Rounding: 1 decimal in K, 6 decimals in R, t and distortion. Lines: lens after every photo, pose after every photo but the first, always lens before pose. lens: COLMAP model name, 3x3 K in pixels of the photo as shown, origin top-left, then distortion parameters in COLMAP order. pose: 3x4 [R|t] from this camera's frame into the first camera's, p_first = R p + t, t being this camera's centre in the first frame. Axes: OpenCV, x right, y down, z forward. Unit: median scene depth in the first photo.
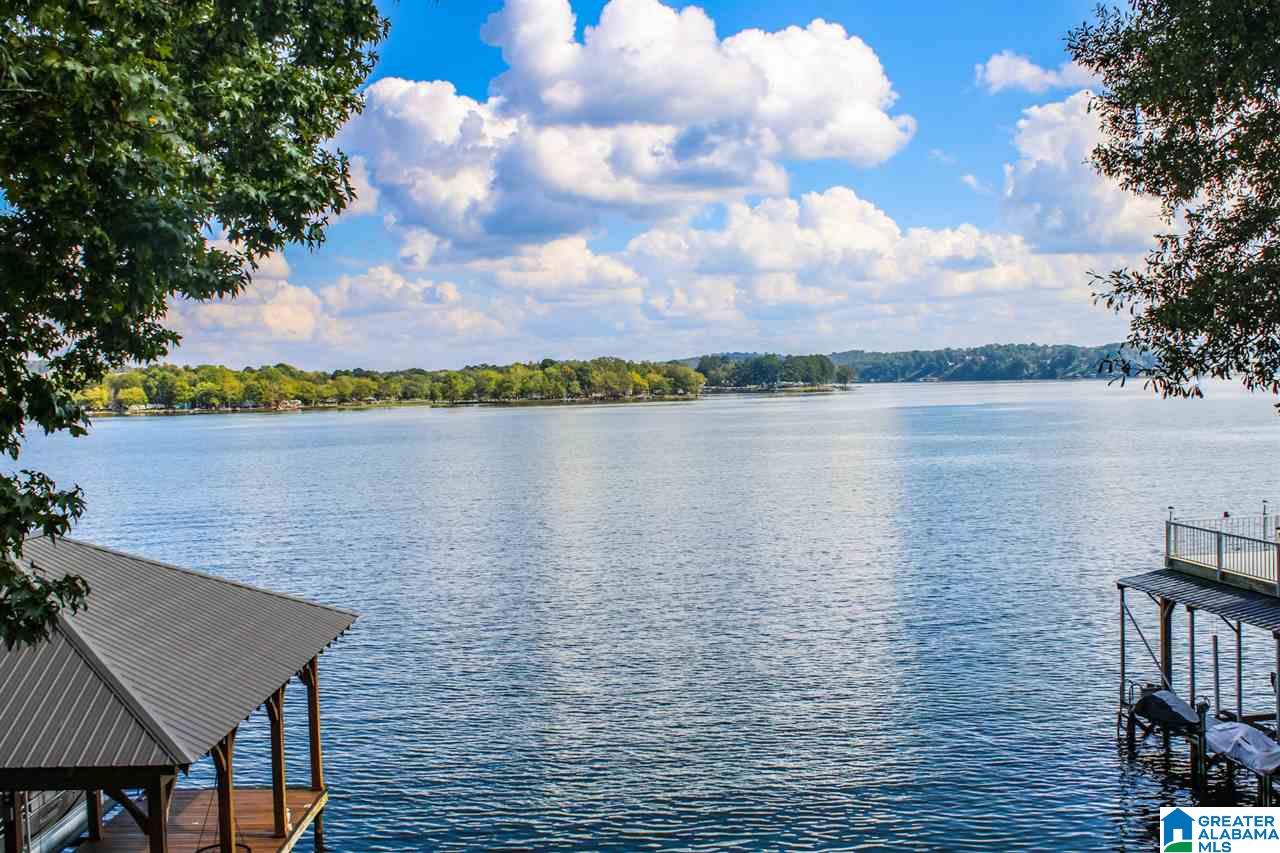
lens RADIAL K [[1299.5, 0, 640.0], [0, 1299.5, 426.5], [0, 0, 1]] dist [-0.121410, 0.001305]
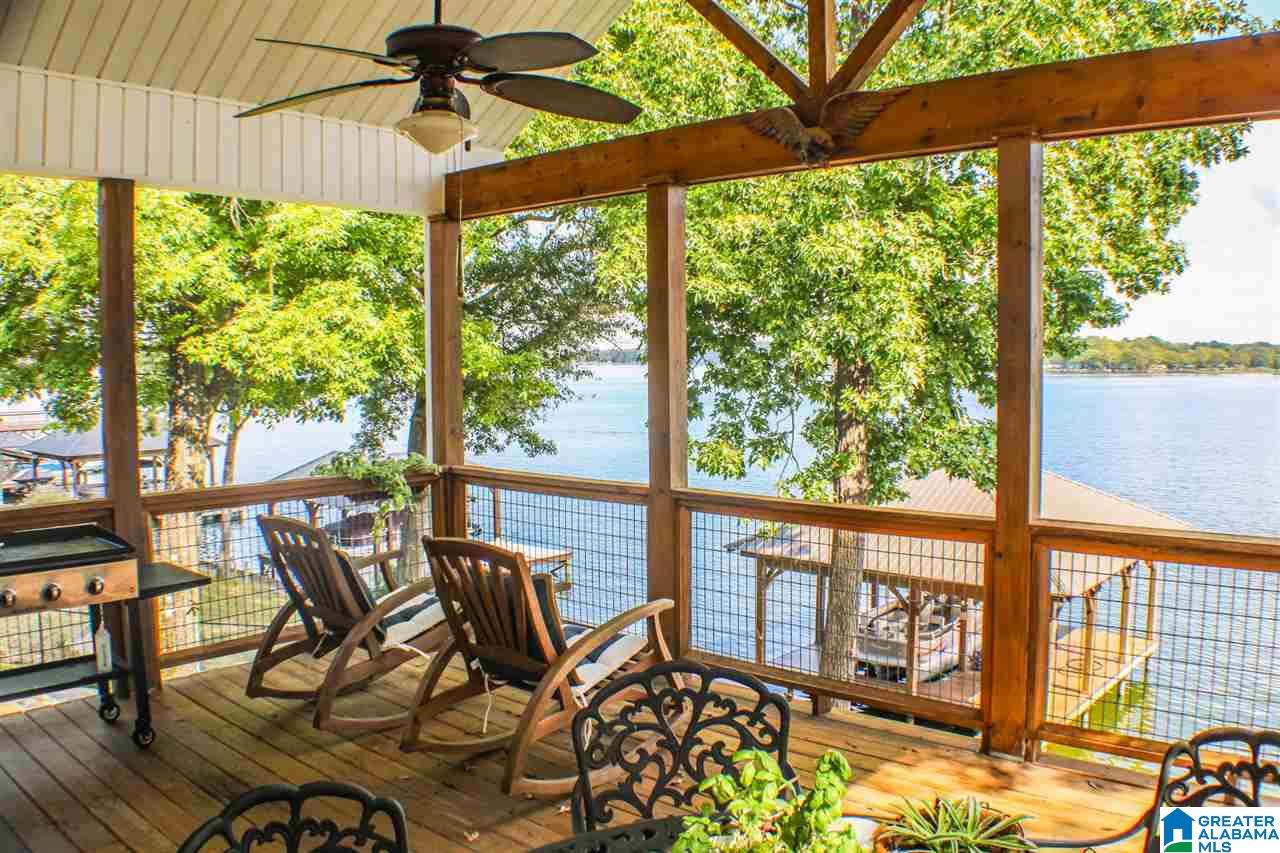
lens RADIAL K [[1028.7, 0, 640.0], [0, 1028.7, 426.5], [0, 0, 1]] dist [-0.213452, 0.088307]
pose [[0.728473, 0.063058, -0.682167, 0.133145], [-0.030177, 0.997742, 0.060004, -0.020217], [0.684410, -0.023126, 0.728731, -0.439154]]
